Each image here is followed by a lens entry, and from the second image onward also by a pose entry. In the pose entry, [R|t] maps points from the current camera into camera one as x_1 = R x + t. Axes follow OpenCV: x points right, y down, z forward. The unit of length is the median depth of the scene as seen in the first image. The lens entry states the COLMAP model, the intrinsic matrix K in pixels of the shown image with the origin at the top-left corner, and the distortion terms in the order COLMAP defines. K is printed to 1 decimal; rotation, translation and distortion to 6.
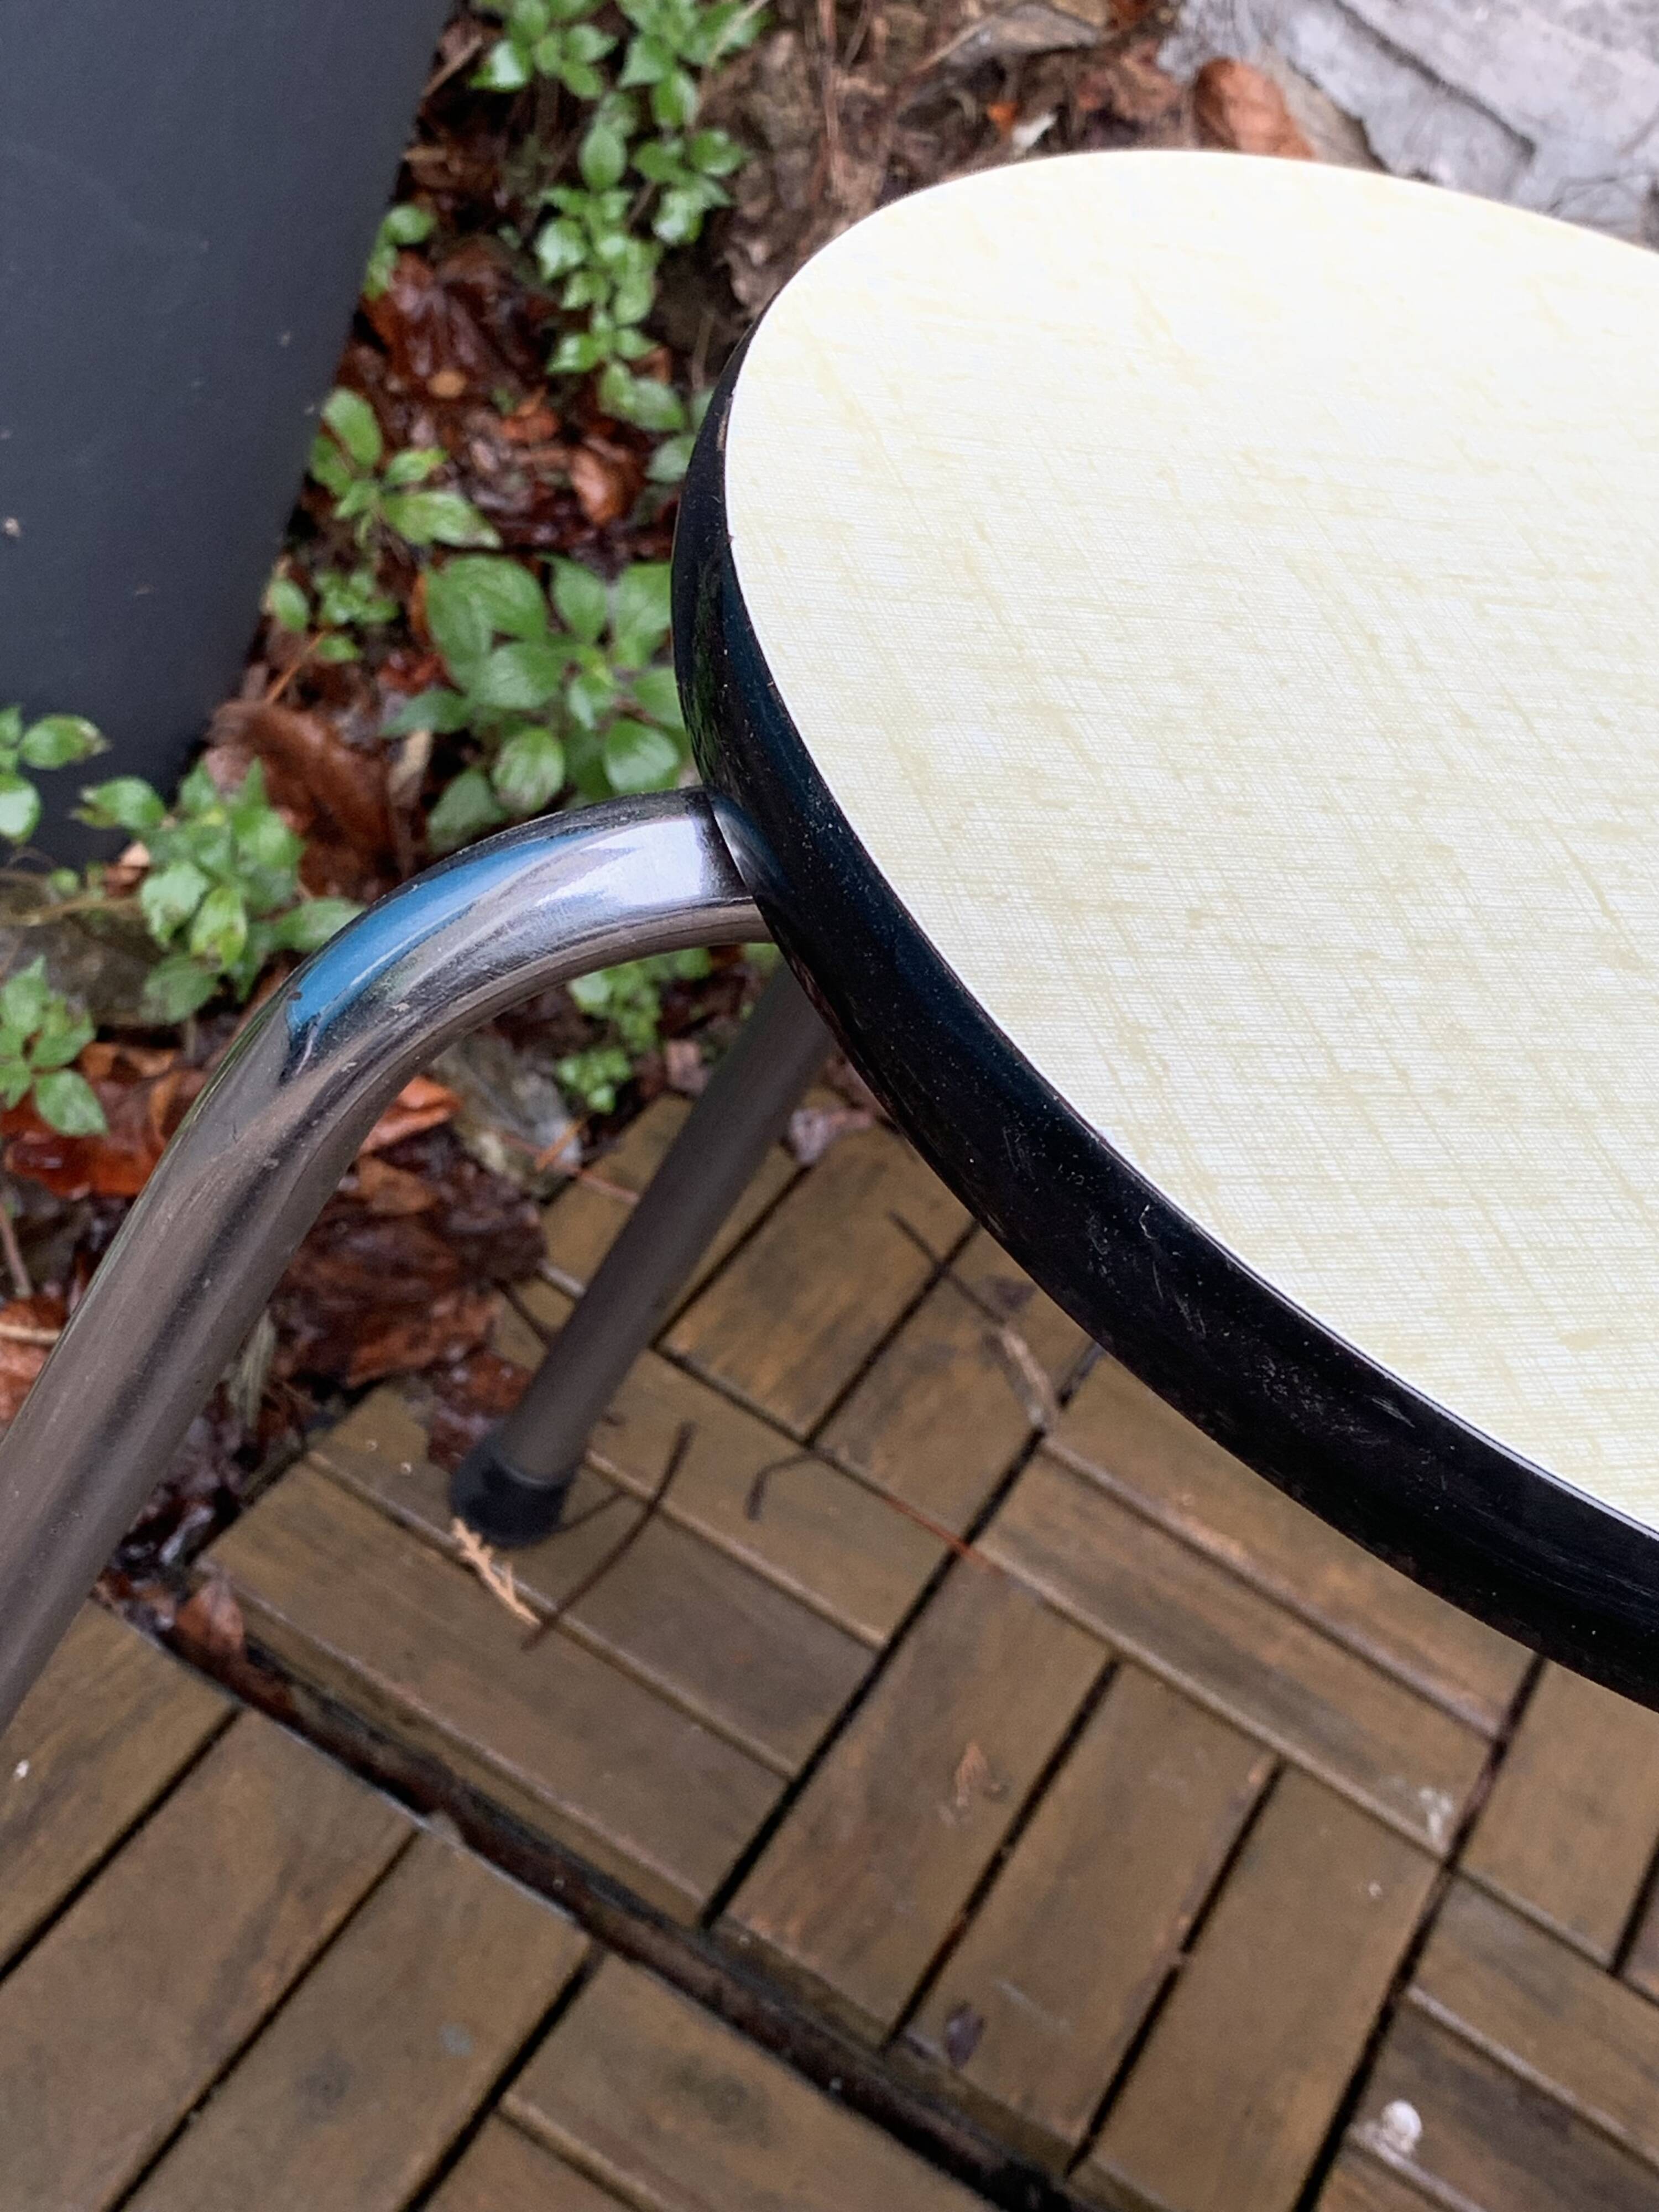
lens RADIAL K [[3230.6, 0, 851.5], [0, 3230.6, 1106.9], [0, 0, 1]] dist [0.201600, -0.698815]
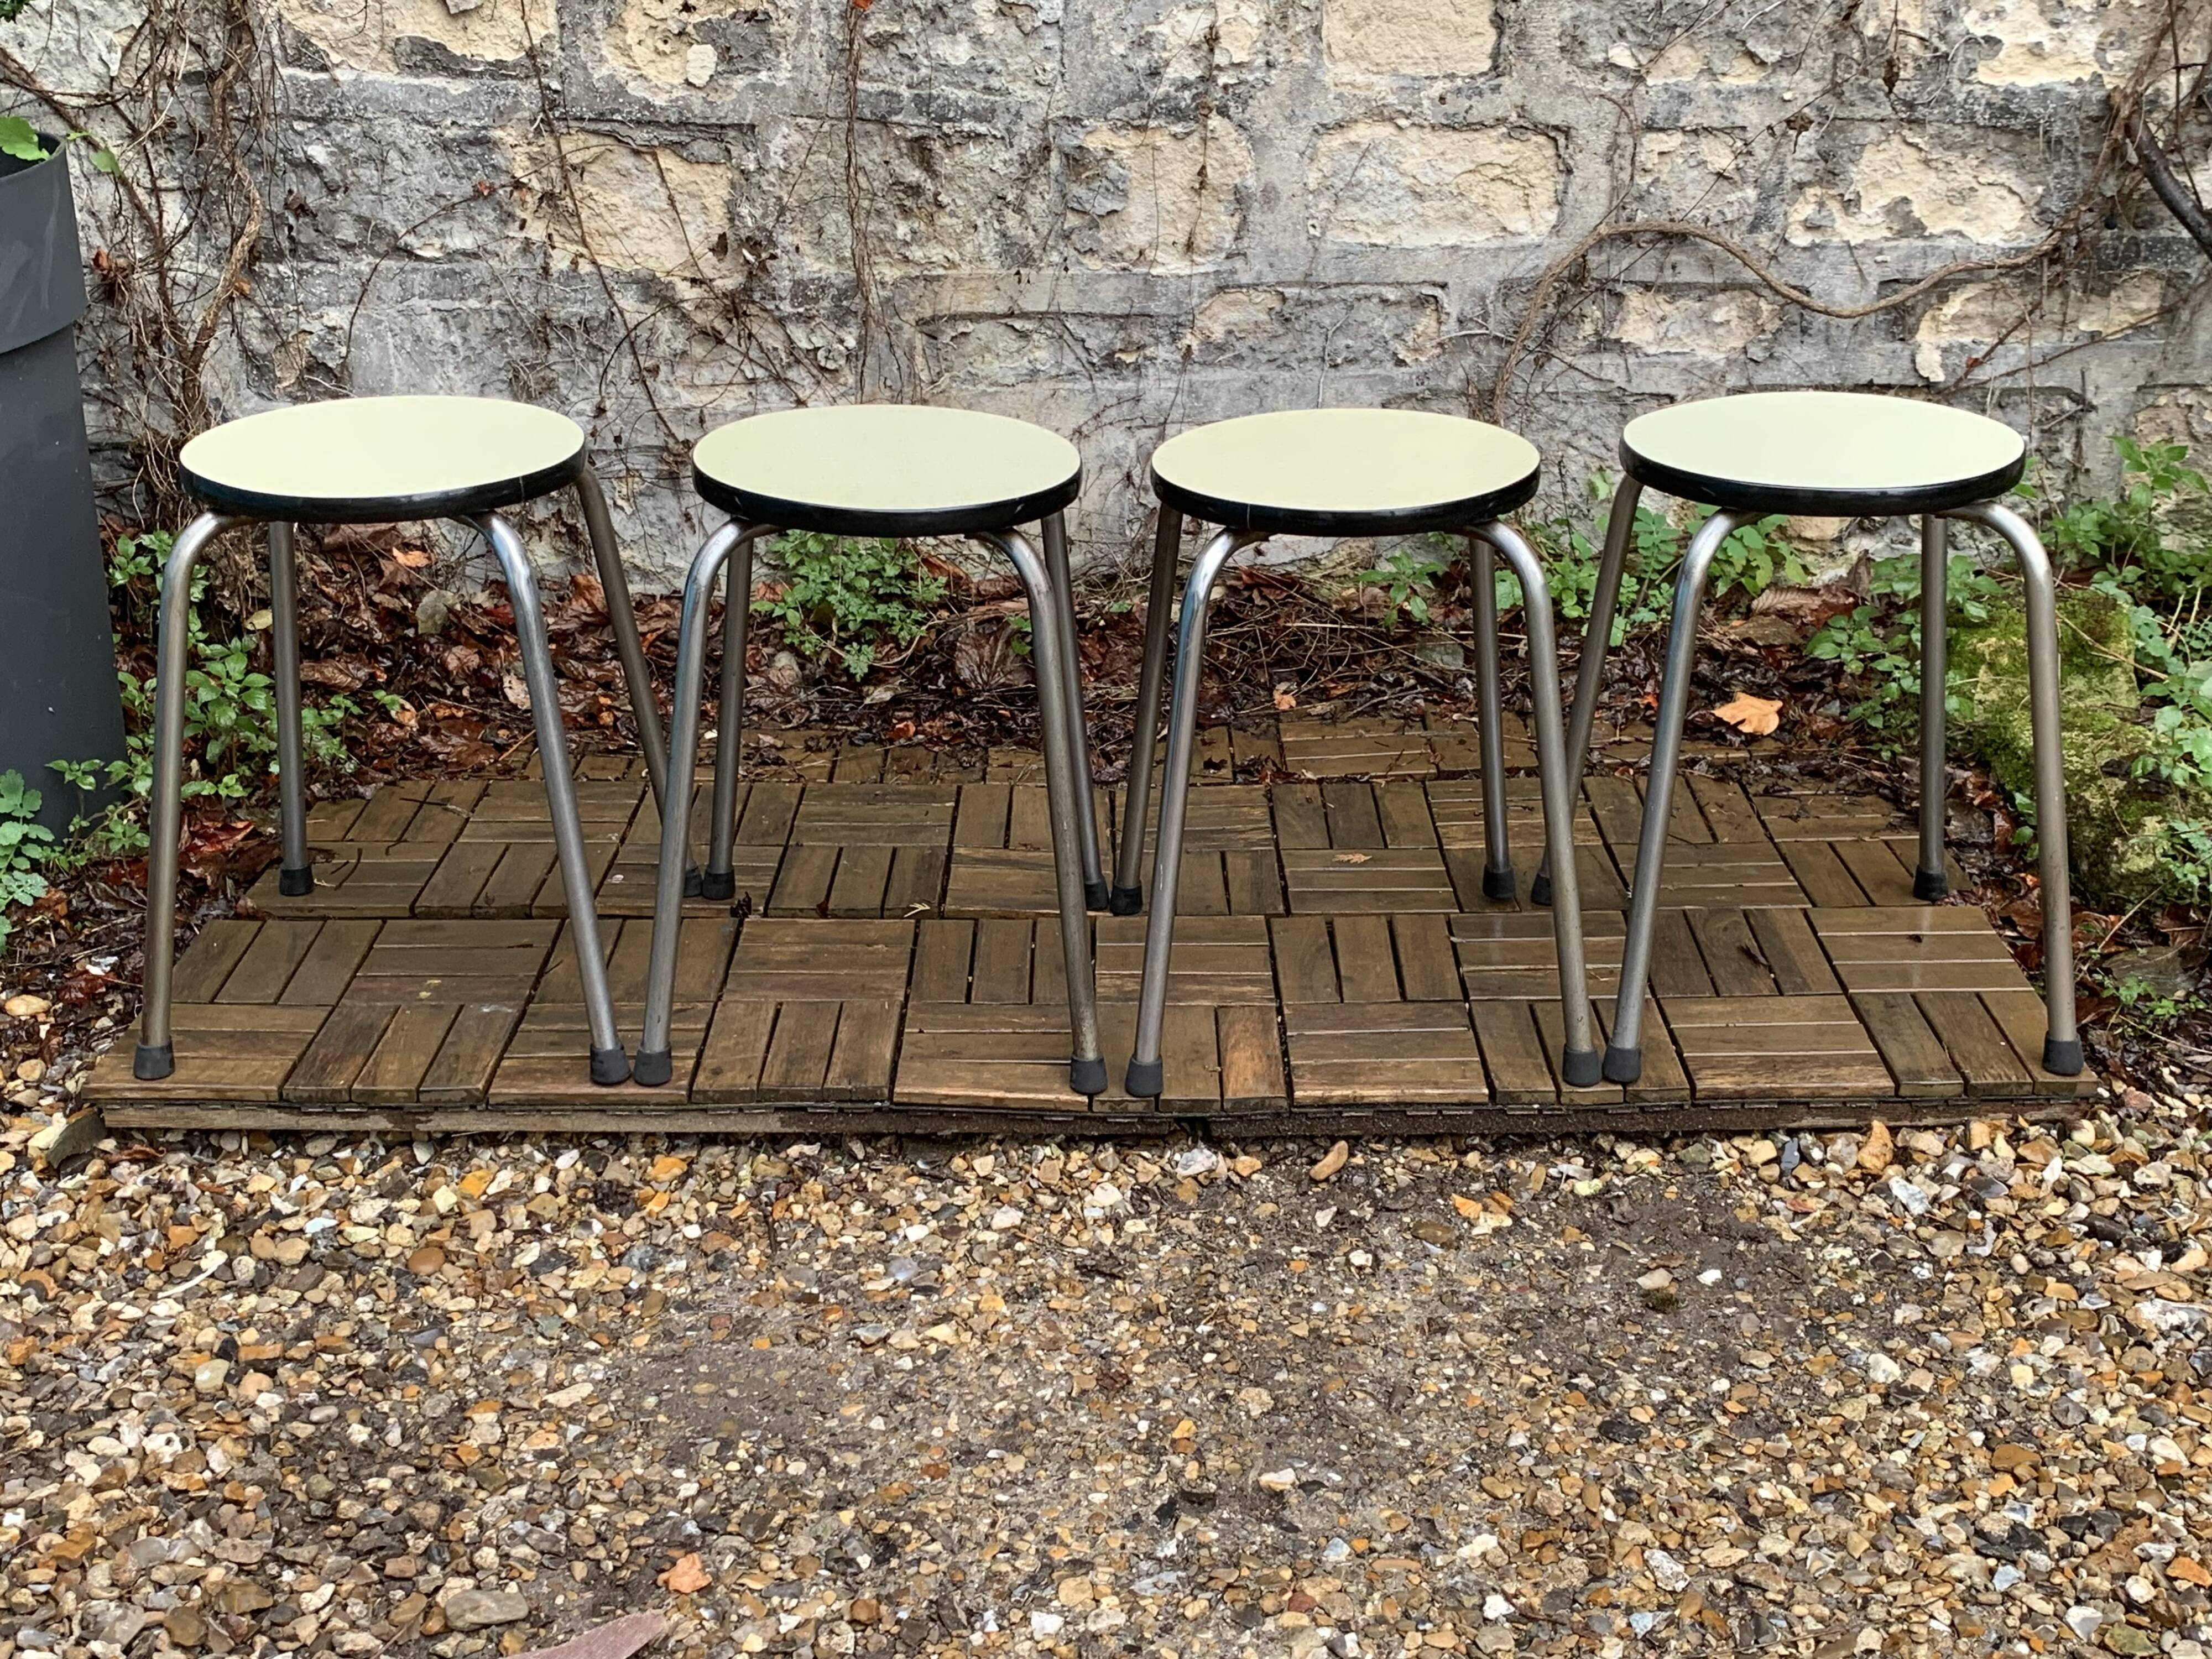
lens RADIAL K [[2626.3, 0, 1129.0], [0, 2626.3, 823.7], [0, 0, 1]] dist [0.235223, -0.804525]
pose [[0.841227, -0.471053, 0.265417, -0.101154], [0.522503, 0.834473, -0.175056, 0.981899], [-0.139022, 0.285943, 0.948108, -1.750018]]
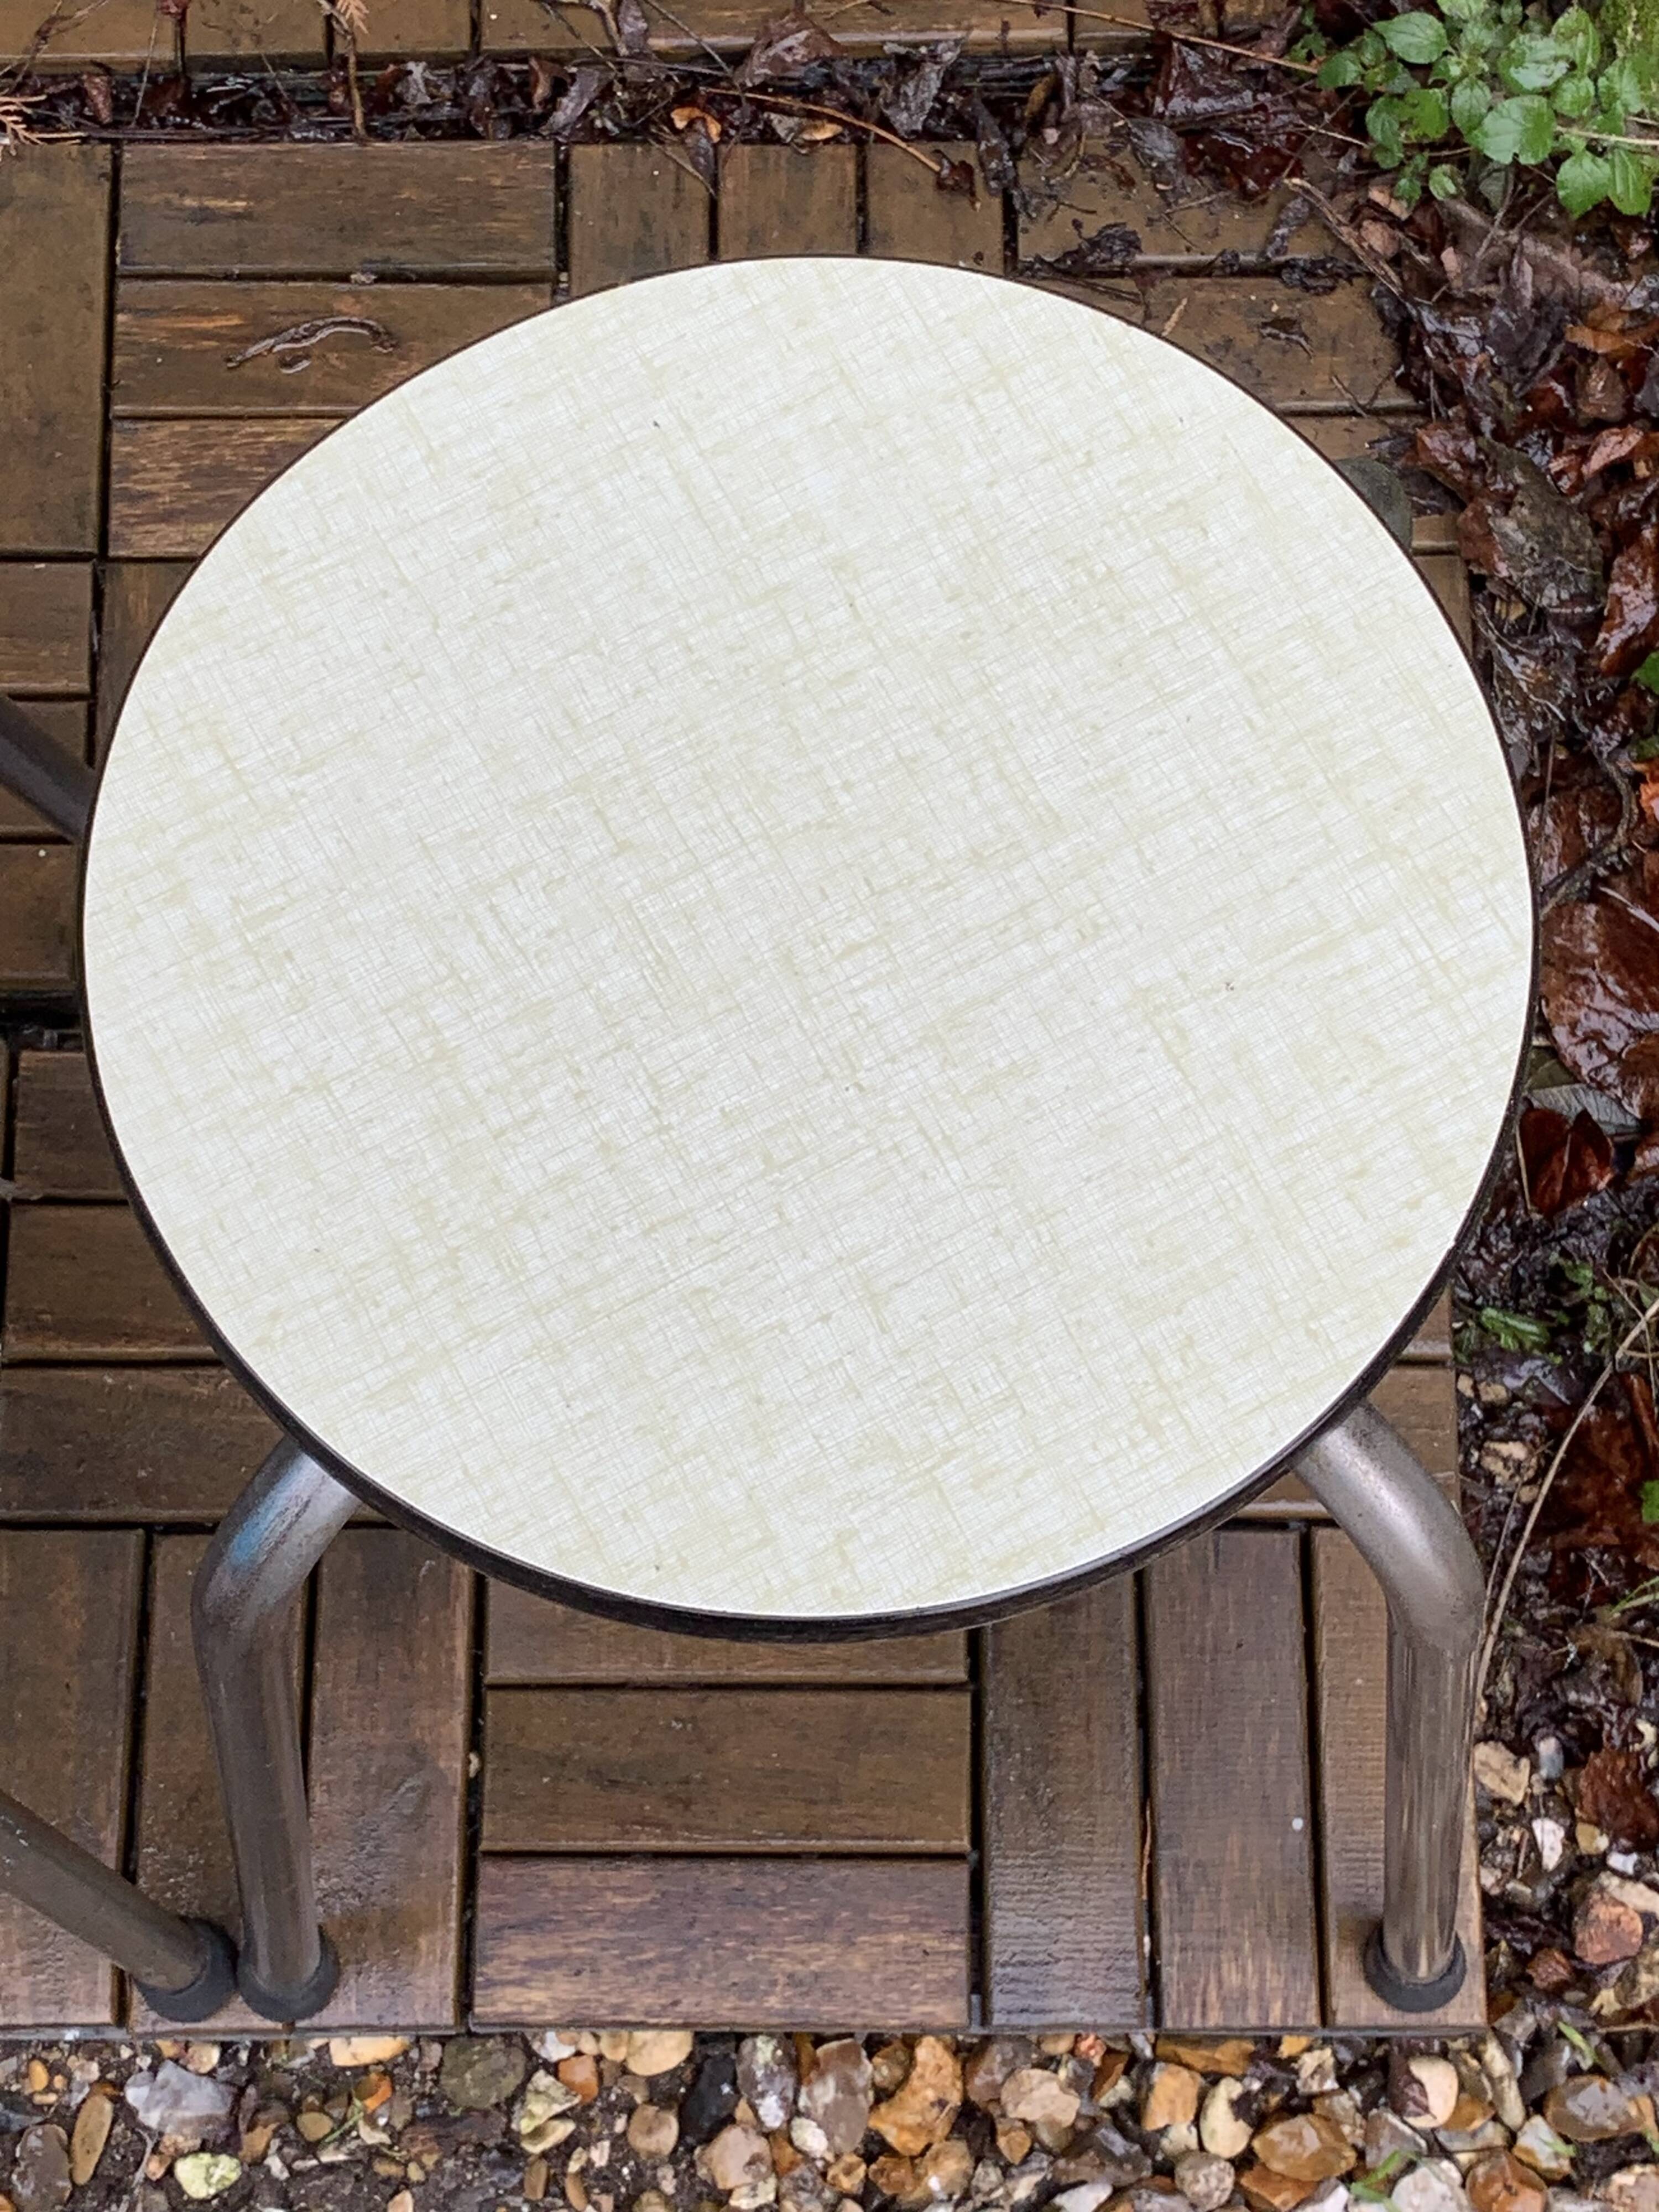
lens RADIAL K [[3863.9, 0, 845.3], [0, 3863.9, 1018.3], [0, 0, 1]] dist [0.219447, -0.741669]
pose [[0.850378, -0.493740, -0.181873, 1.334830], [0.505661, 0.671290, 0.541919, 0.143850], [-0.145478, -0.552802, 0.820516, -0.482604]]
